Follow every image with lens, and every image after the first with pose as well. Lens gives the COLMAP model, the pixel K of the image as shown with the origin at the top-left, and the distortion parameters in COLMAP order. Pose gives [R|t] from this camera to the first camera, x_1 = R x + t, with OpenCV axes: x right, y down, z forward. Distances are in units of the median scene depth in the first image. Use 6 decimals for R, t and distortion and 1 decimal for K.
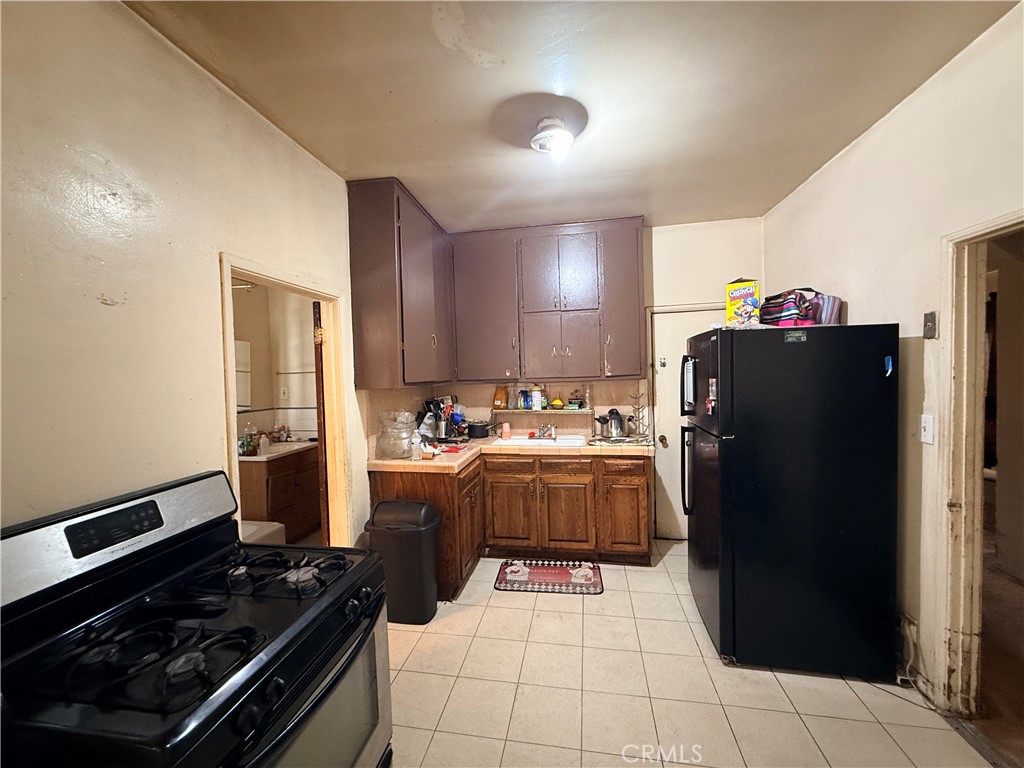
lens RADIAL K [[409.9, 0, 510.9], [0, 409.9, 384.2], [0, 0, 1]] dist [-0.001303, -0.000046]
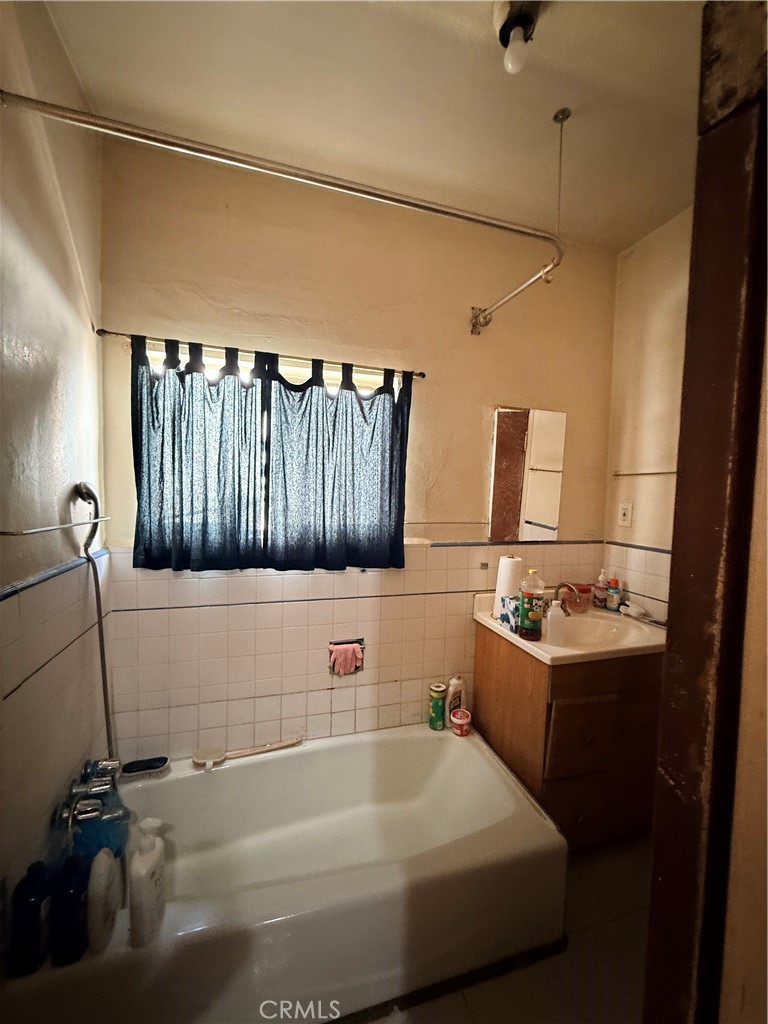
lens RADIAL K [[409.9, 0, 383.5], [0, 409.9, 508.5], [0, 0, 1]] dist [-0.001303, -0.000046]
pose [[0.445262, 0.080404, -0.891783, -0.241075], [-0.060654, 0.996381, 0.059551, 0.002503], [0.893344, 0.027574, 0.448528, 0.519499]]
